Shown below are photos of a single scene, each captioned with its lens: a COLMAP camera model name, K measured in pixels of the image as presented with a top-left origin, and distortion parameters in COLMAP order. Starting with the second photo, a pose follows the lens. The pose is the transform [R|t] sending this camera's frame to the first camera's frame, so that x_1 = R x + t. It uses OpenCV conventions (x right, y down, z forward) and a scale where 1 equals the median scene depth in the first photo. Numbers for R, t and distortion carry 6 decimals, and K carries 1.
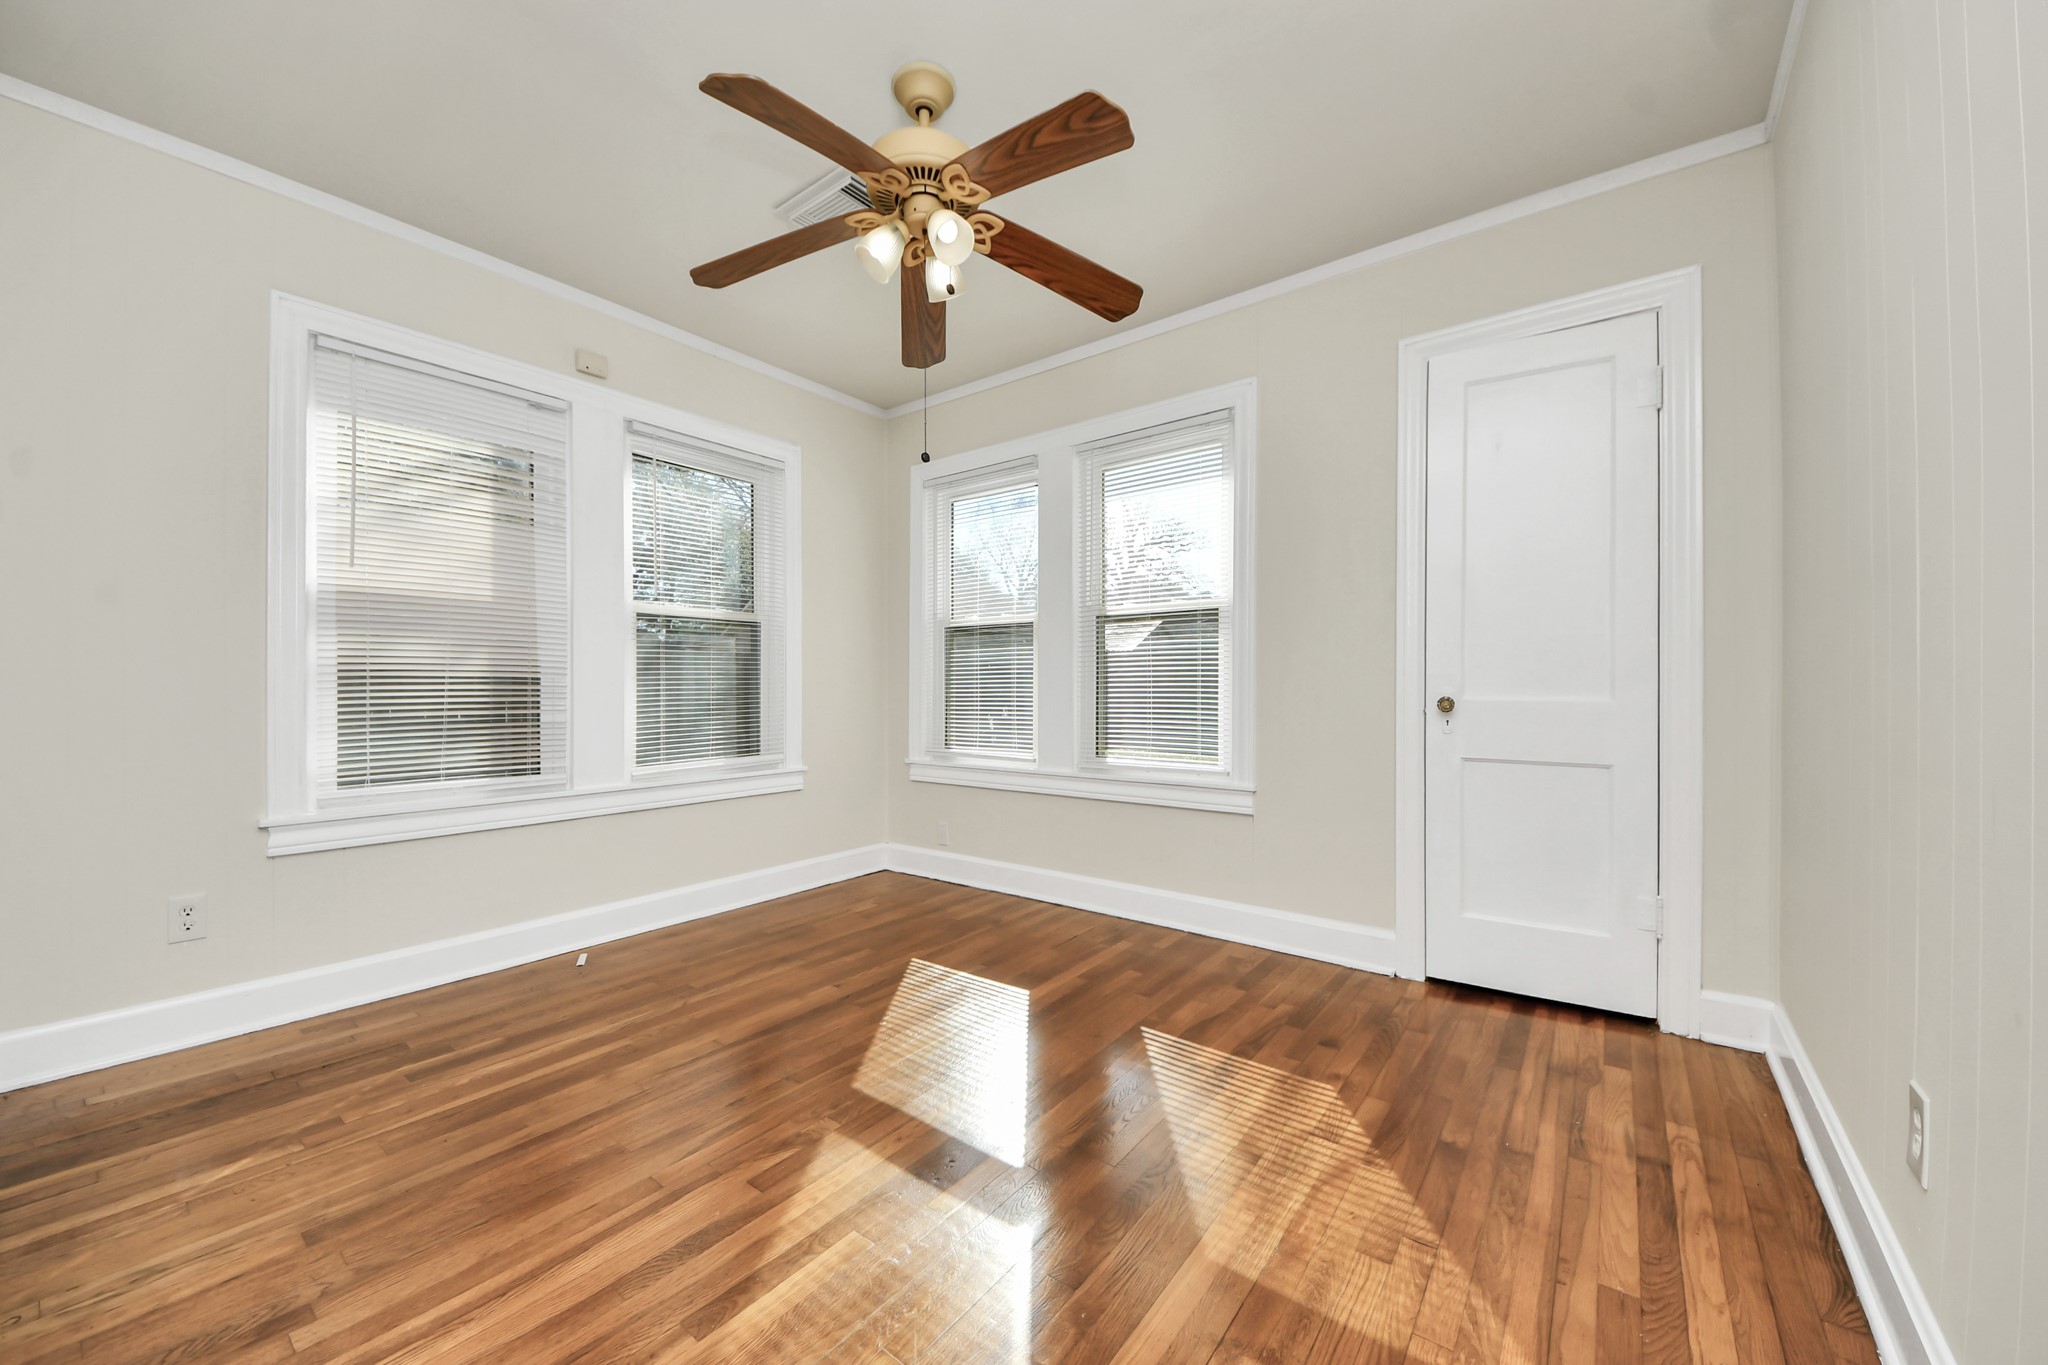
lens RADIAL K [[764.7, 0, 1024.0], [0, 764.7, 682.5], [0, 0, 1]] dist [0.000786, 0.000070]
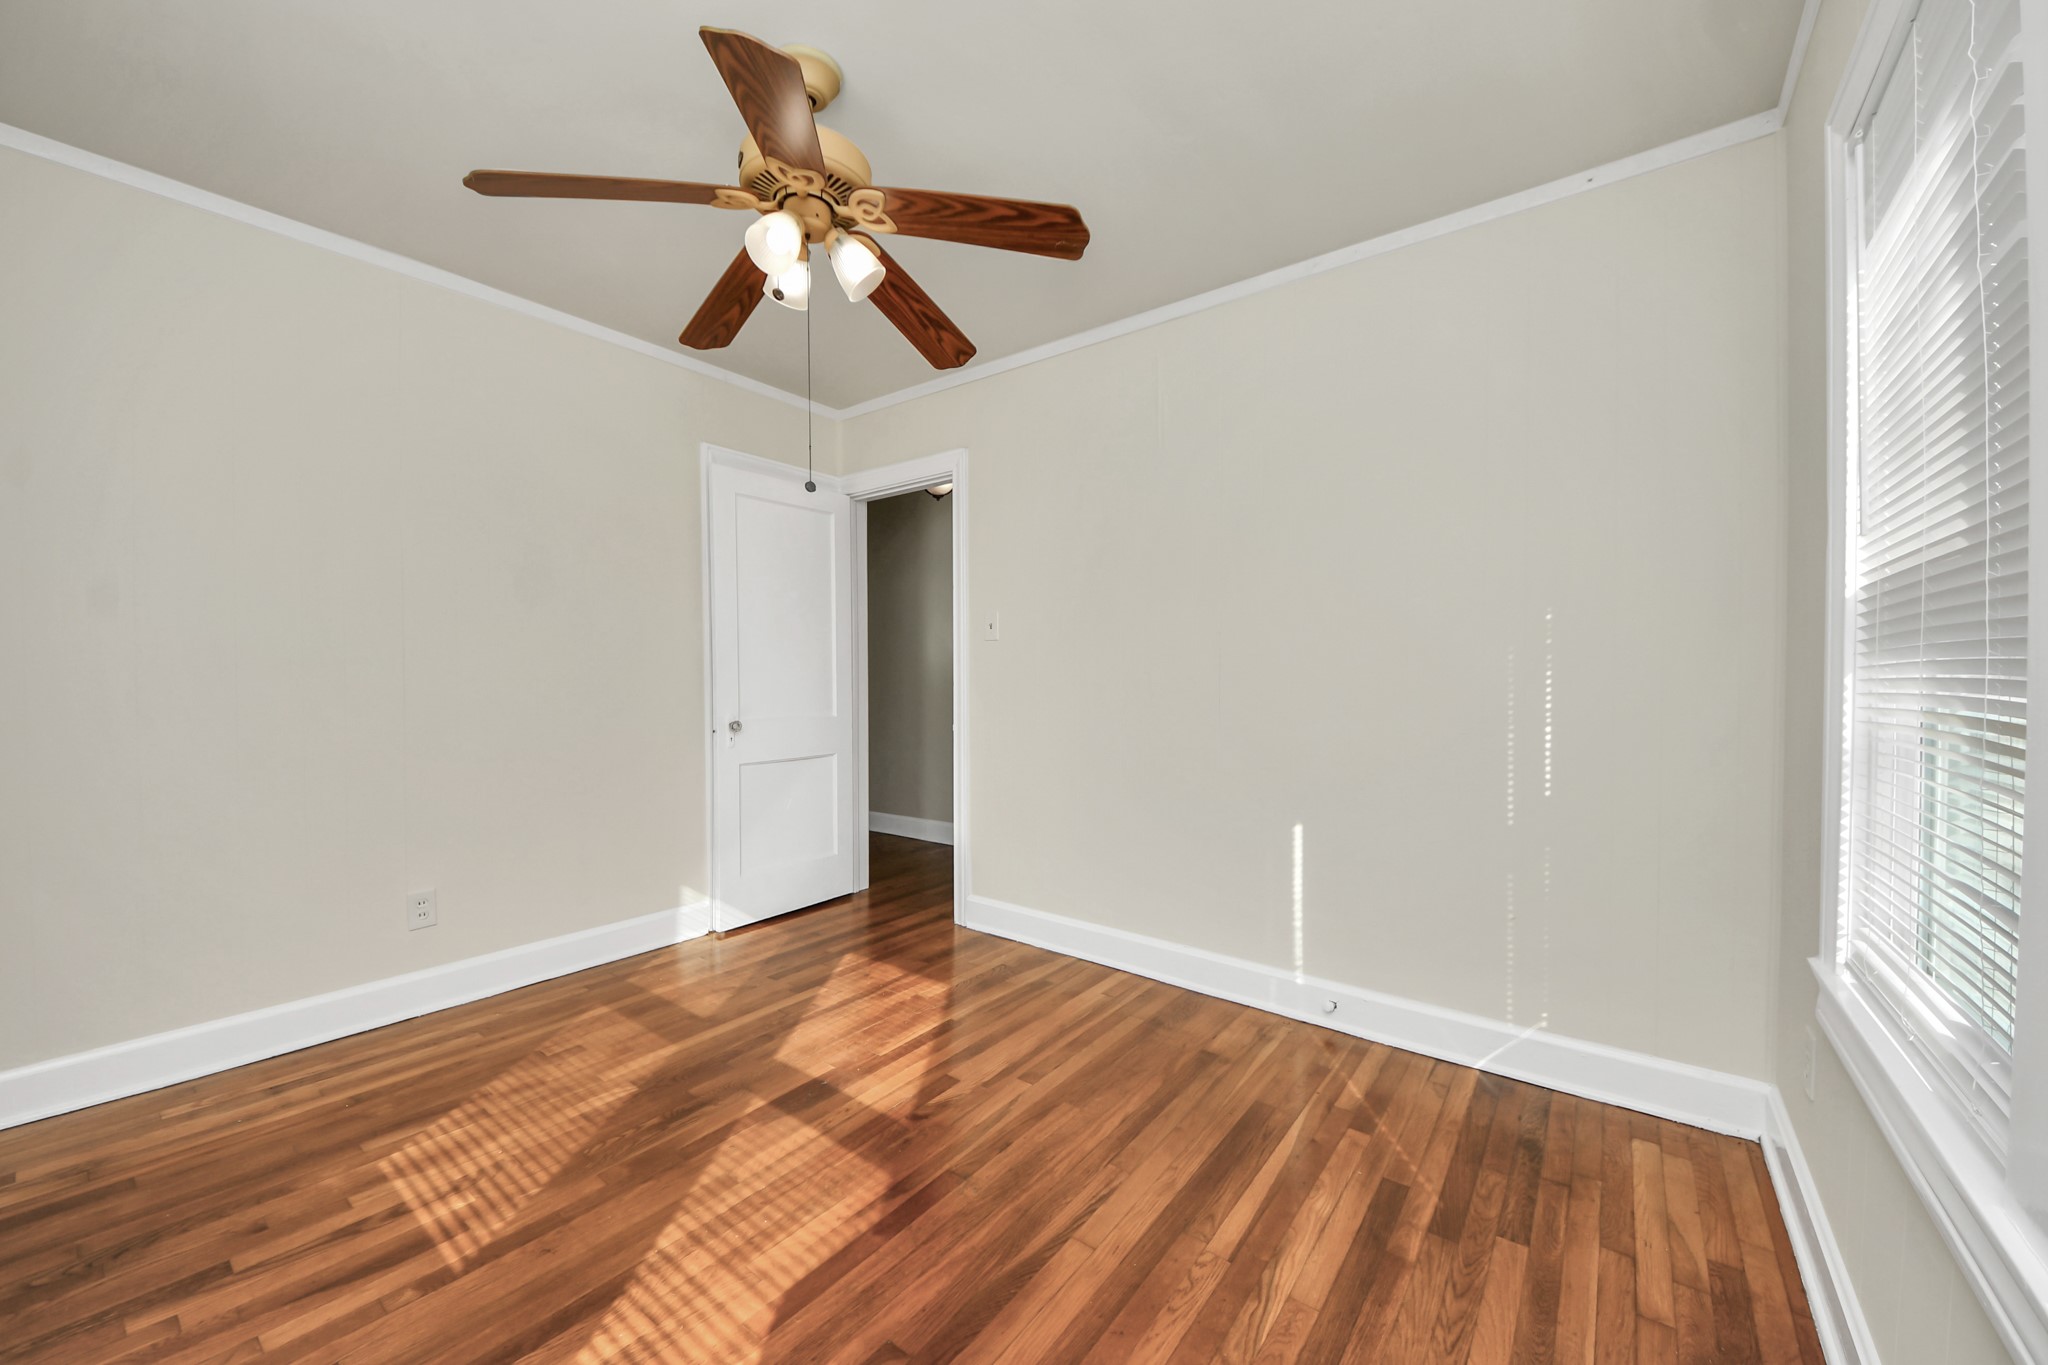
lens RADIAL K [[764.7, 0, 1024.0], [0, 764.7, 682.5], [0, 0, 1]] dist [0.000786, 0.000070]
pose [[-0.999993, 0.002330, -0.002918, -0.405631], [0.002298, 0.999937, 0.010973, -0.074608], [0.002943, 0.010966, -0.999936, 2.023981]]
